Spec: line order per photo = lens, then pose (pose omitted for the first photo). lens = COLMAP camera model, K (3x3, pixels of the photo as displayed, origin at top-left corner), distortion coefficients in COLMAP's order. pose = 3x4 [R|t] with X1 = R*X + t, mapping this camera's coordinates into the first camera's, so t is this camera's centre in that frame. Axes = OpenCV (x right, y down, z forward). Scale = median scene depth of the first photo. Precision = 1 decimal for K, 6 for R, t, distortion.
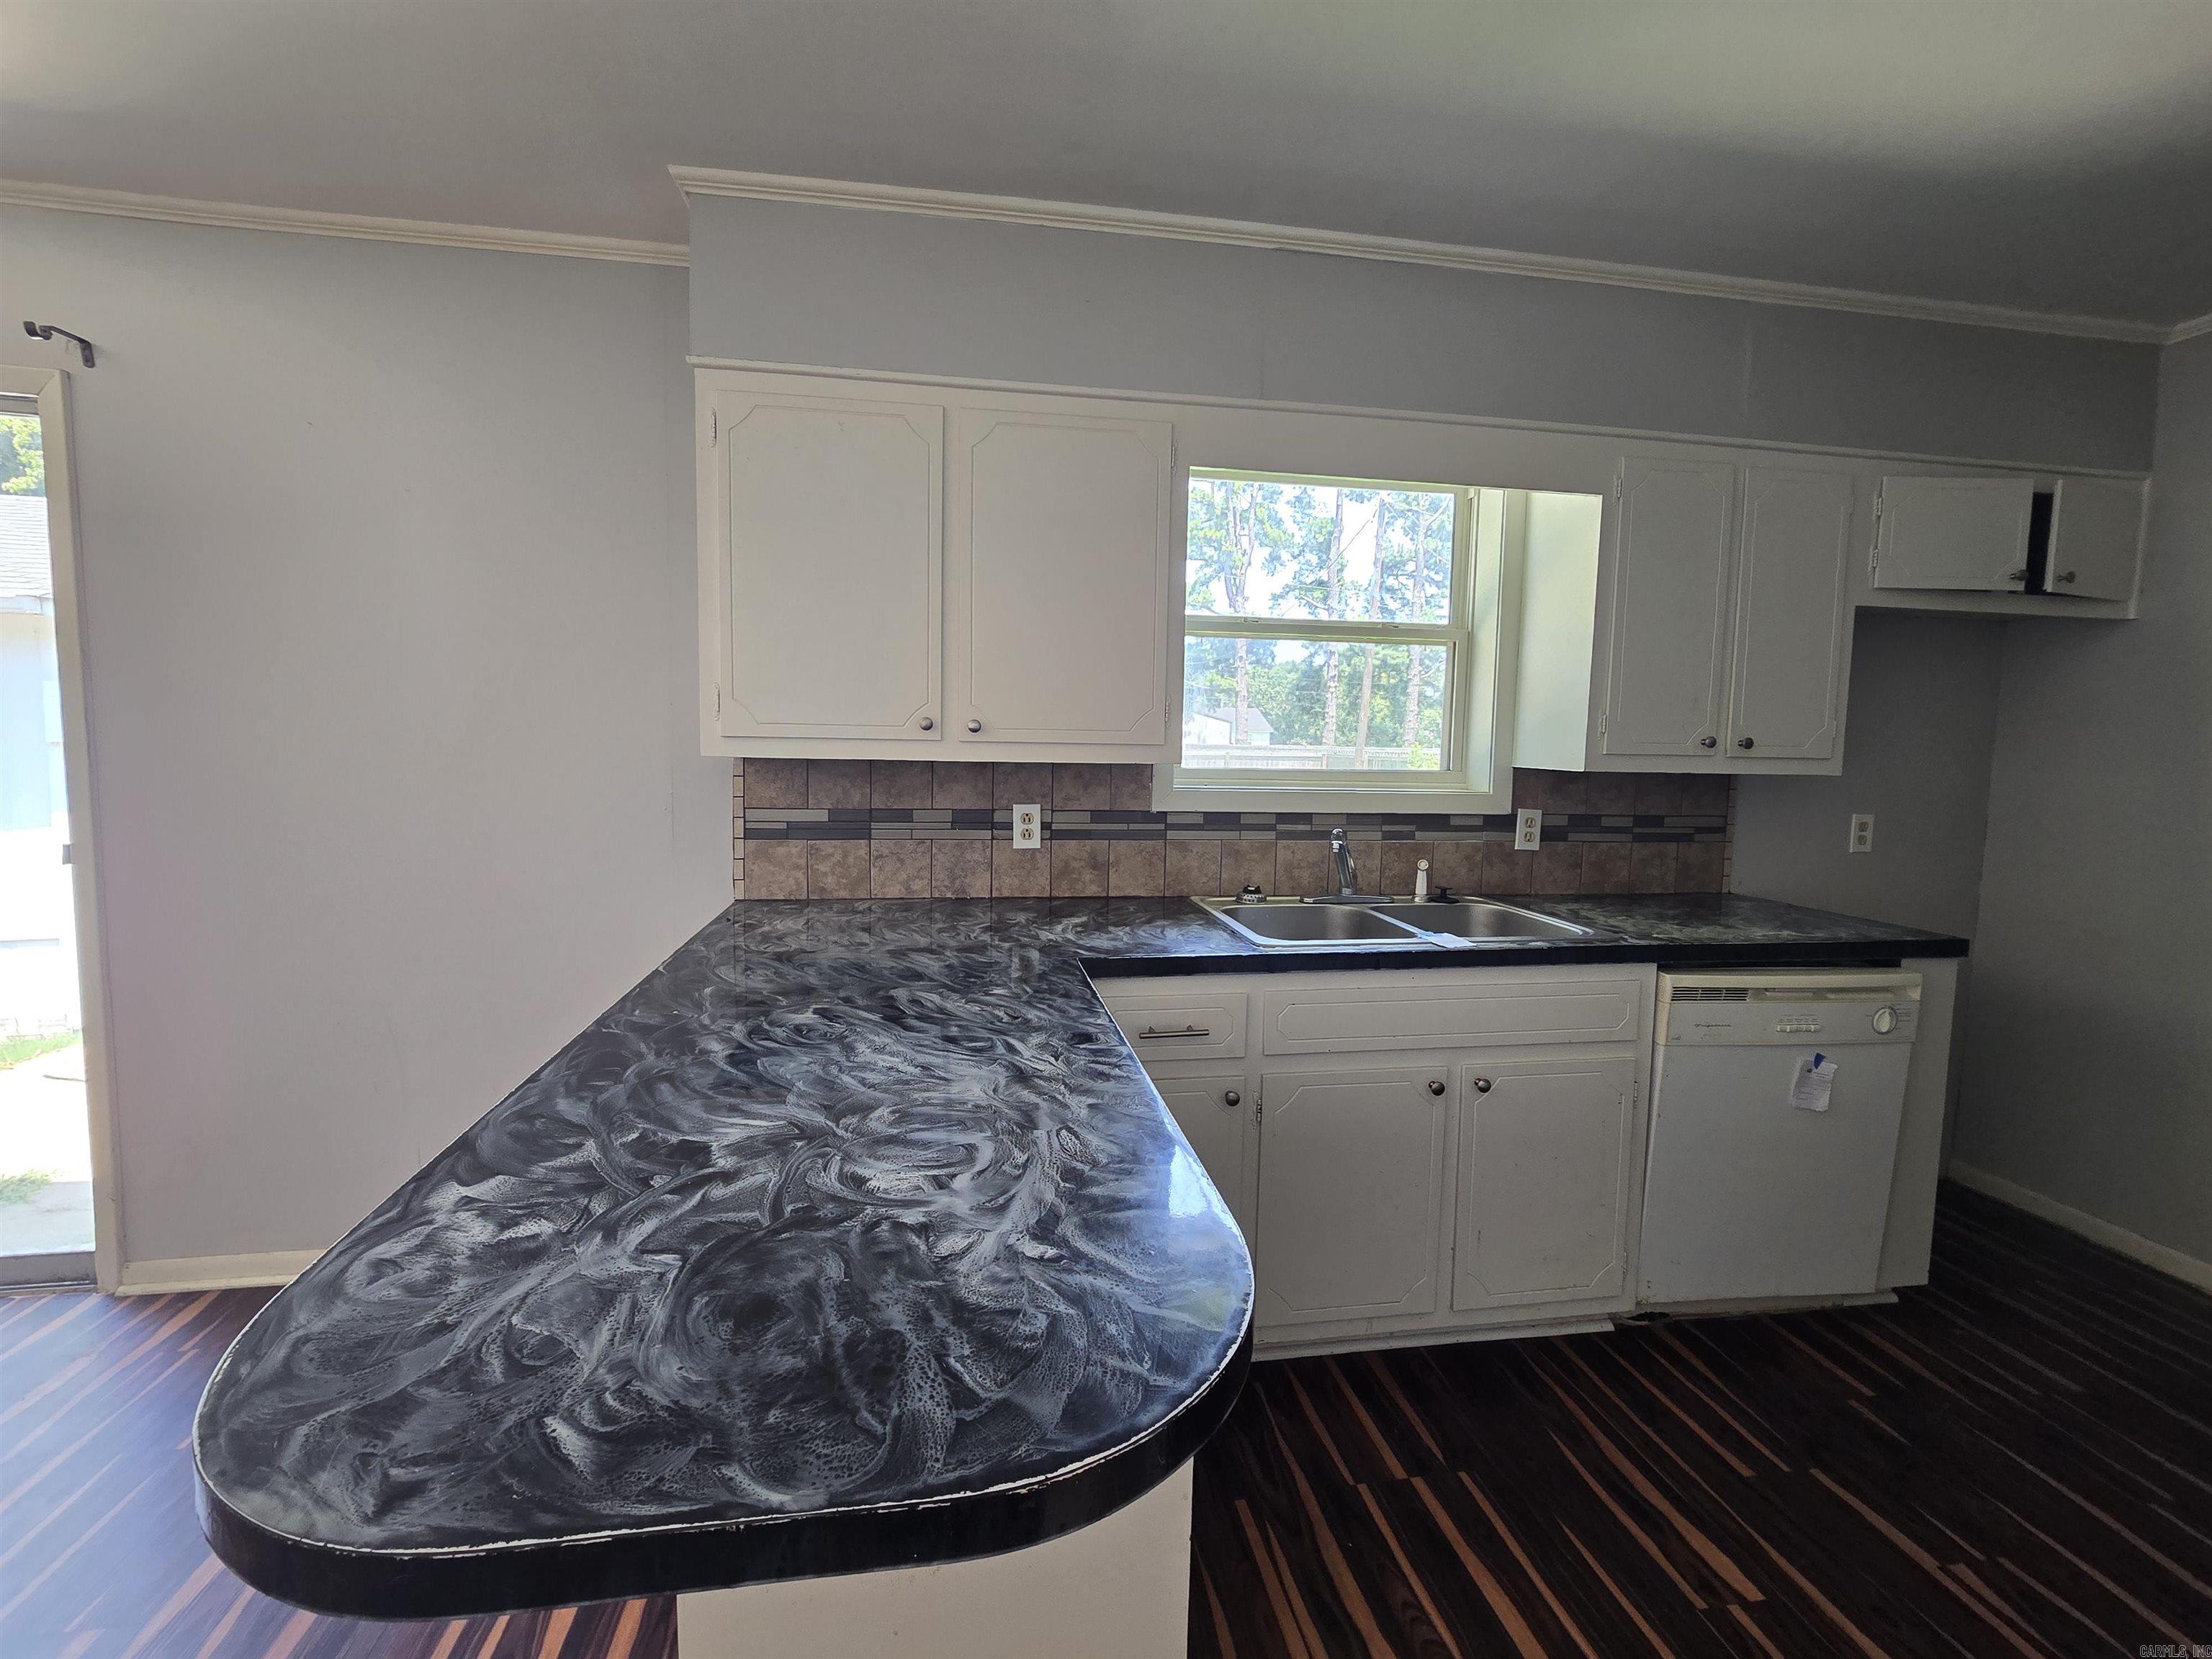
lens RADIAL K [[907.8, 0, 1071.3], [0, 907.8, 812.1], [0, 0, 1]] dist [0.003560, -0.002719]
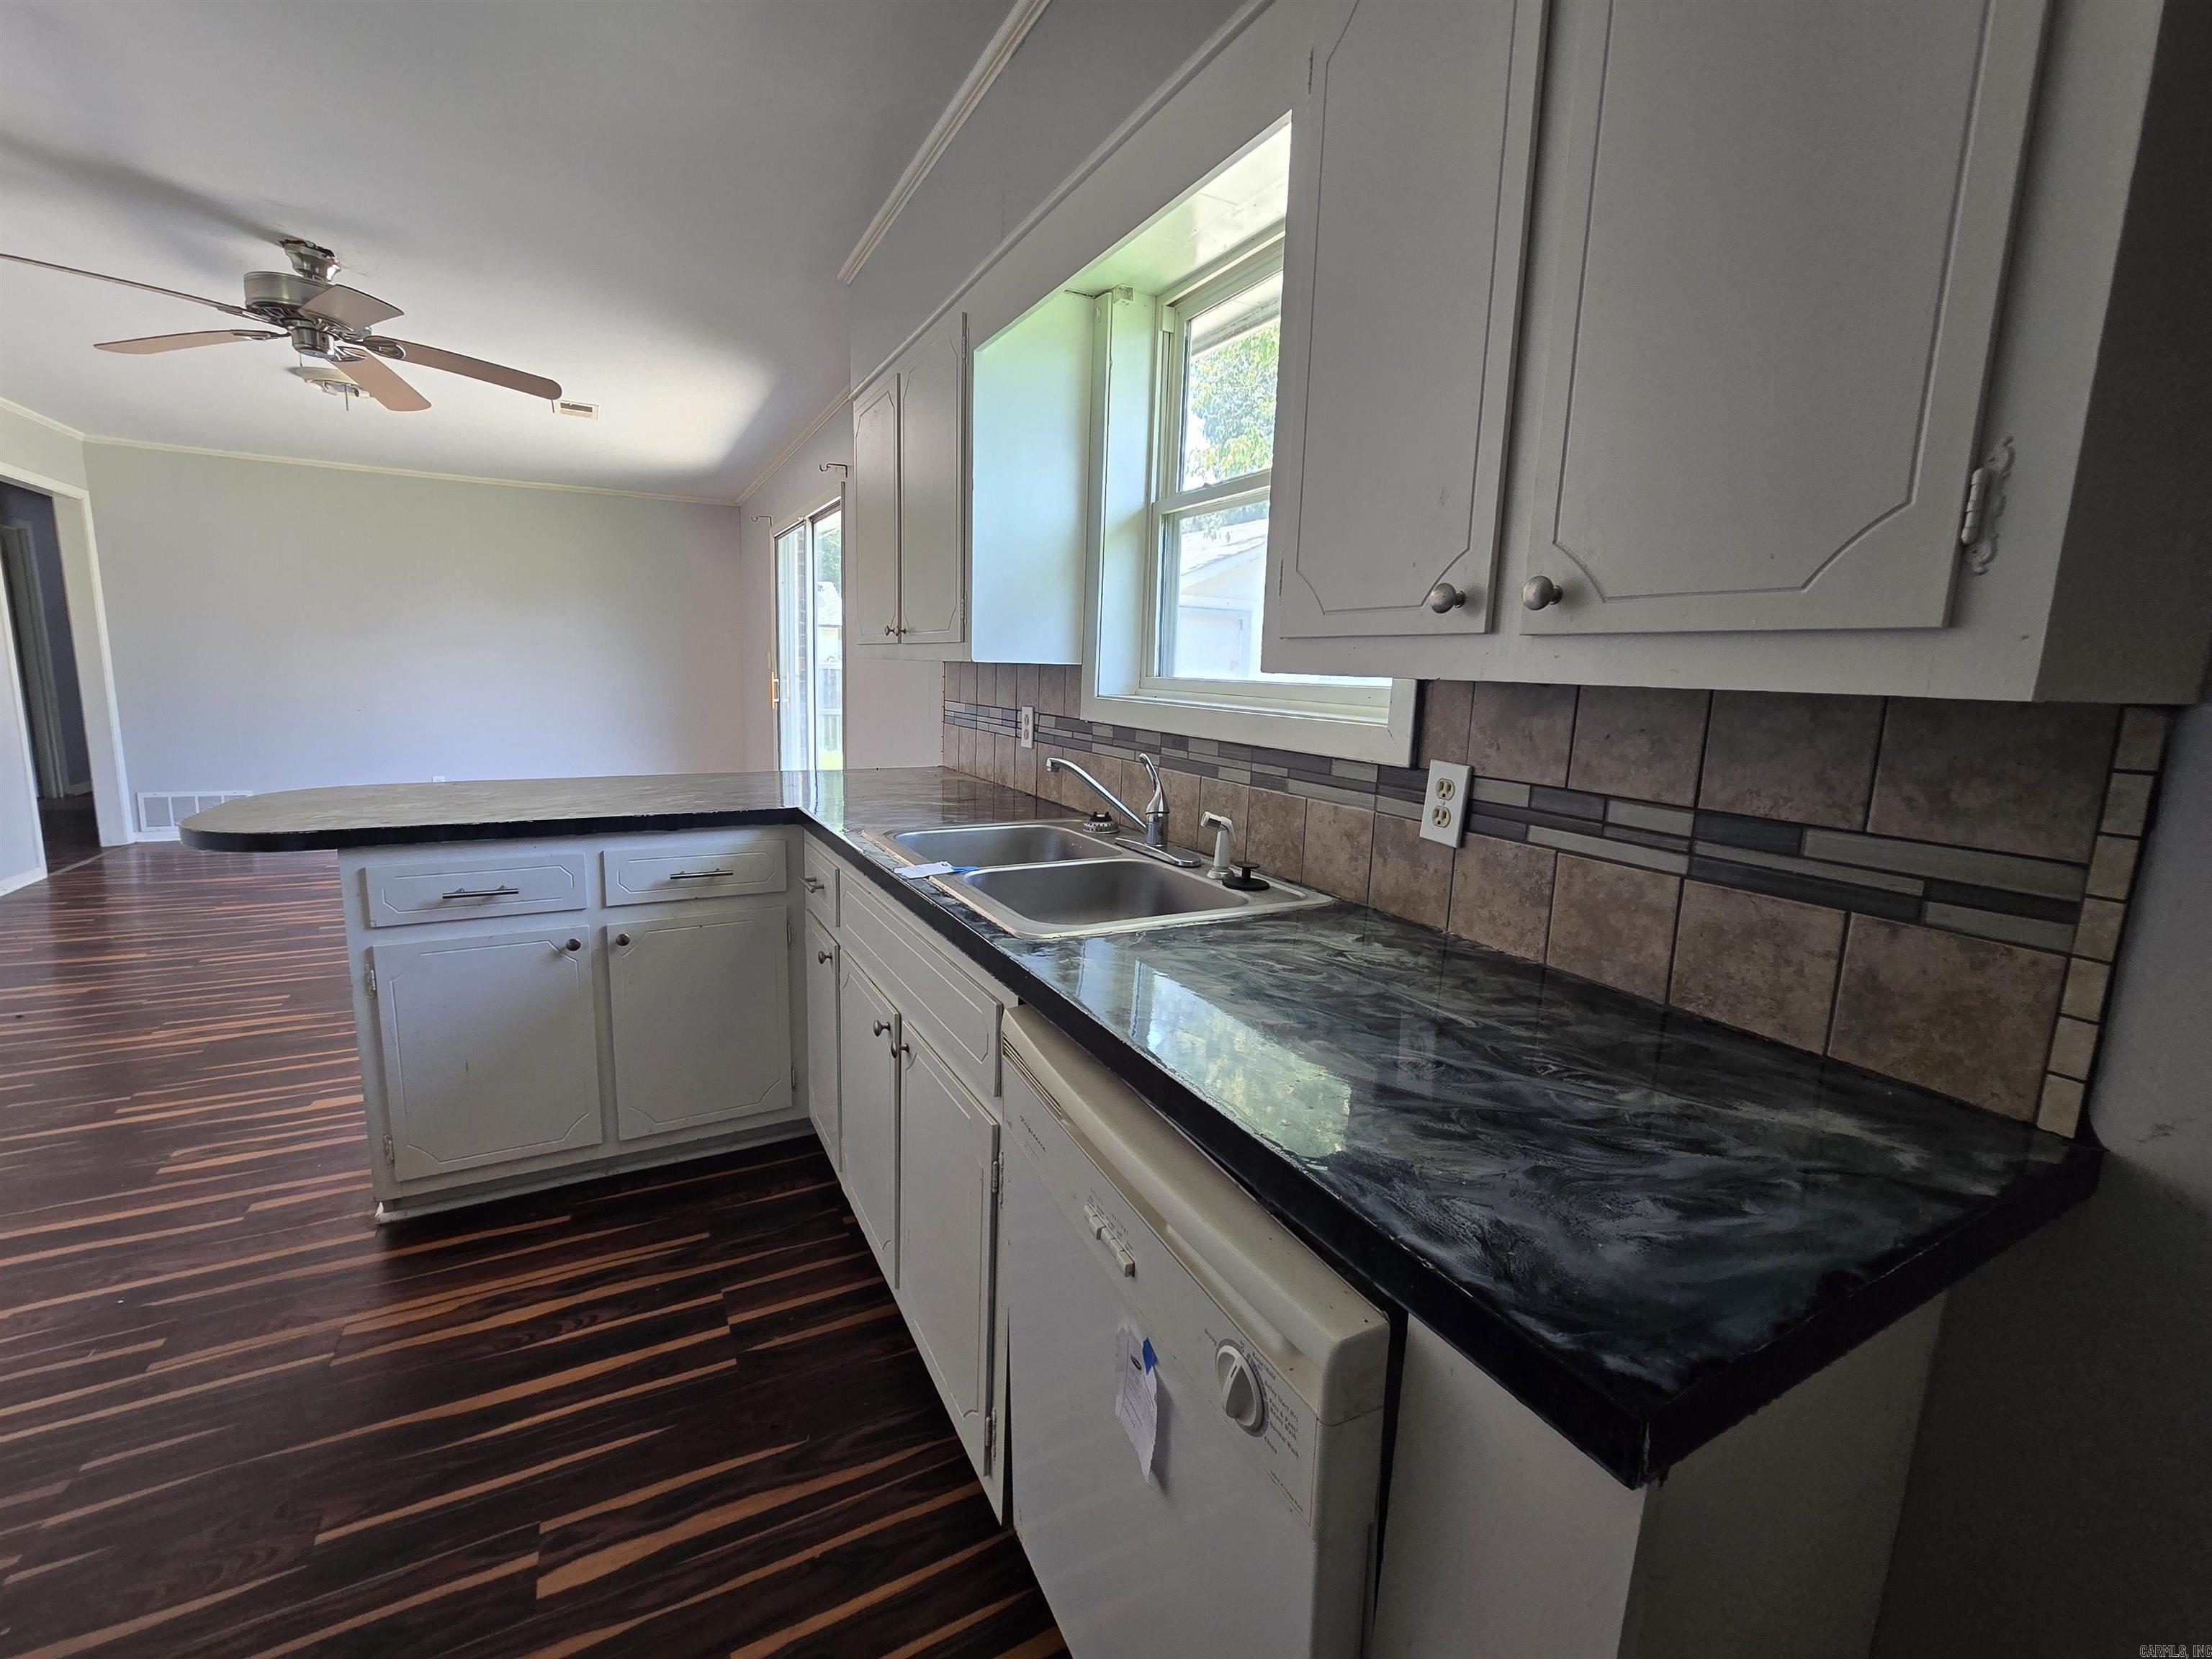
lens RADIAL K [[907.8, 0, 1054.0], [0, 907.8, 811.8], [0, 0, 1]] dist [0.003560, -0.002719]
pose [[0.318930, 0.139805, -0.937410, 0.912156], [-0.118248, 0.987202, 0.107001, -0.004097], [0.940373, 0.076721, 0.331380, 0.631393]]
